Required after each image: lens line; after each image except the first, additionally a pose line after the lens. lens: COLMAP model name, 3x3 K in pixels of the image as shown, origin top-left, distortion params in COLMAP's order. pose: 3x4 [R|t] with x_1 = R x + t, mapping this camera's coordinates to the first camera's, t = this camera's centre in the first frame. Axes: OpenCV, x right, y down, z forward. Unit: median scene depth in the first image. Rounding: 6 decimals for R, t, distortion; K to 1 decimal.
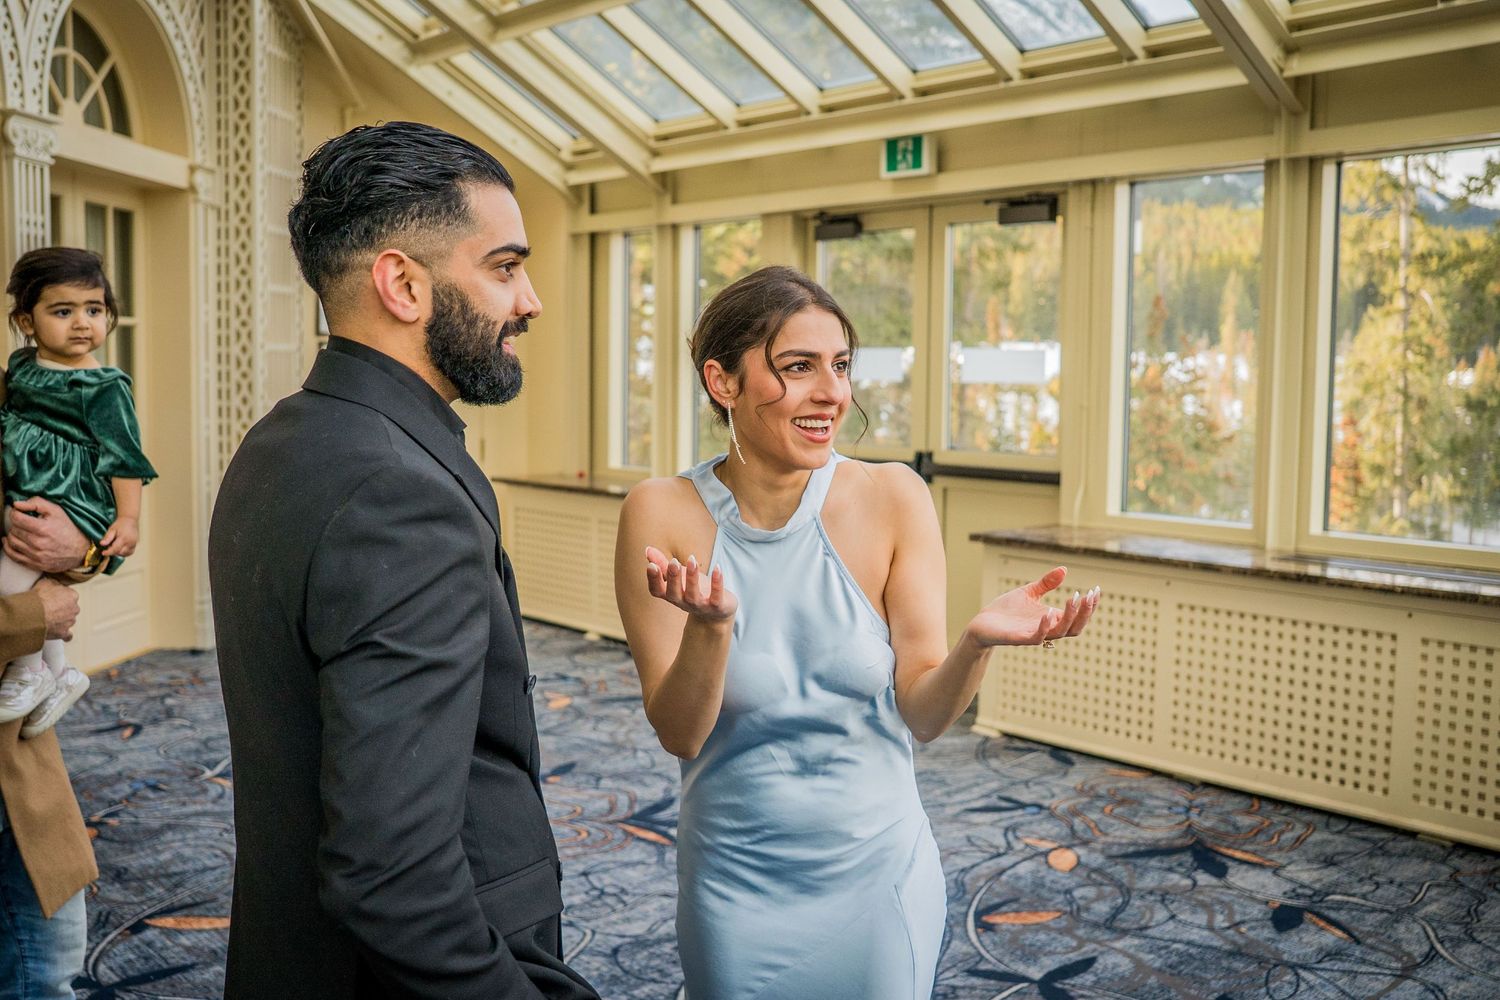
lens RADIAL K [[1561.4, 0, 752.4], [0, 1561.4, 485.7], [0, 0, 1]] dist [-0.042226, 0.000000]
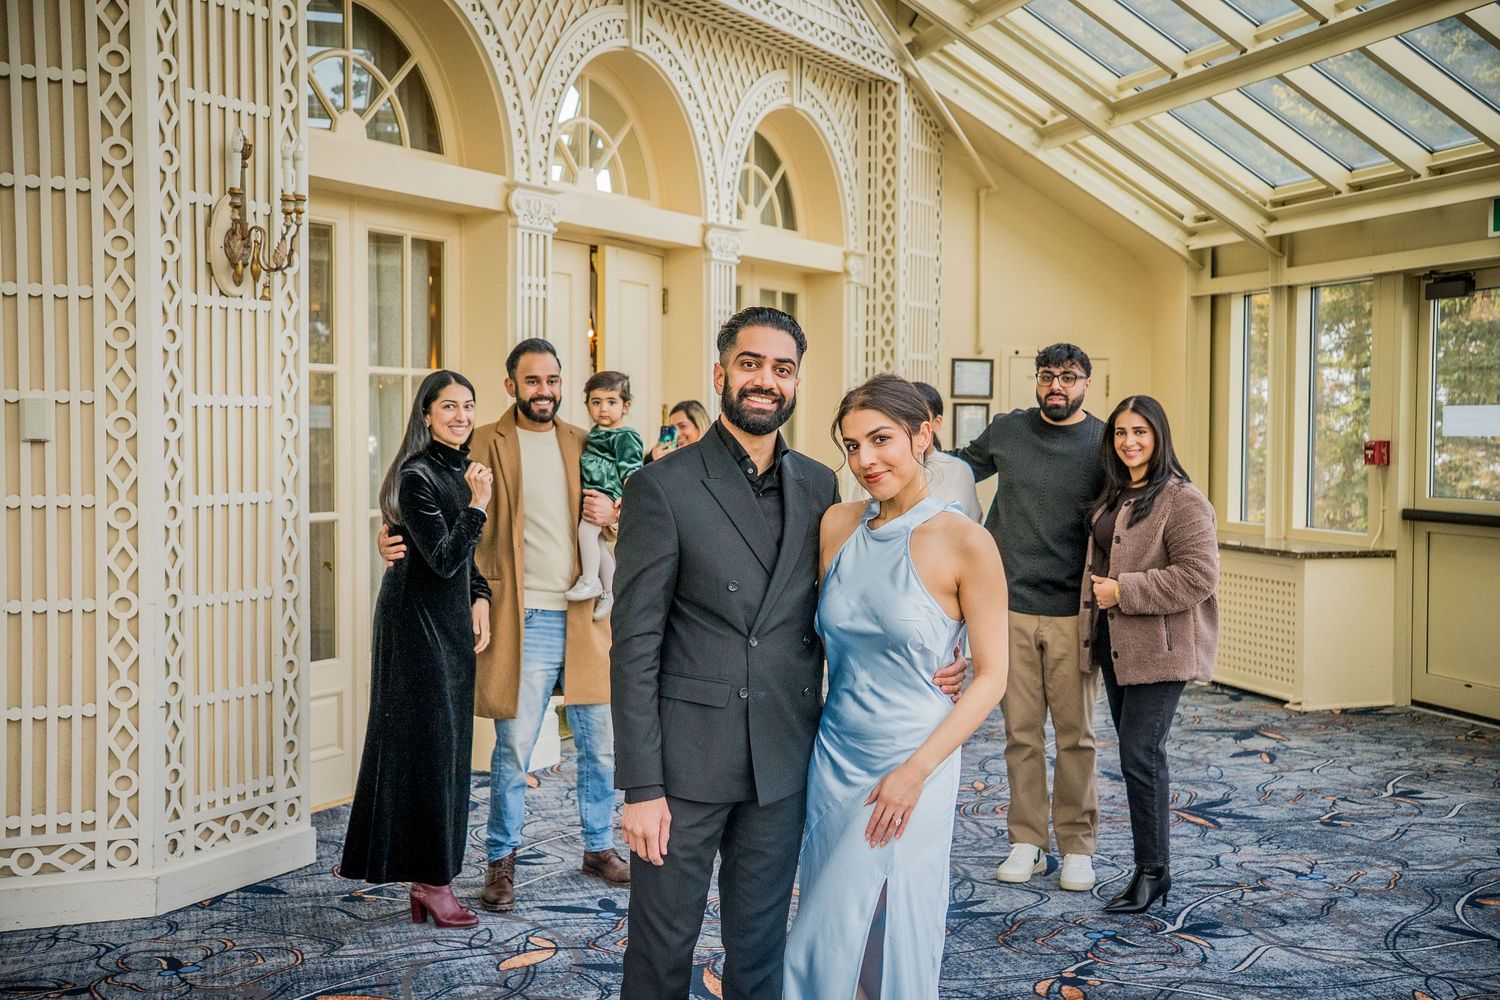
lens RADIAL K [[1754.9, 0, 752.9], [0, 1754.9, 500.5], [0, 0, 1]] dist [-0.023466, 0.000000]
pose [[0.921489, 0.012199, -0.388213, 0.078100], [-0.025540, 0.999247, -0.029224, 0.017637], [0.387564, 0.036844, 0.921106, -0.208420]]
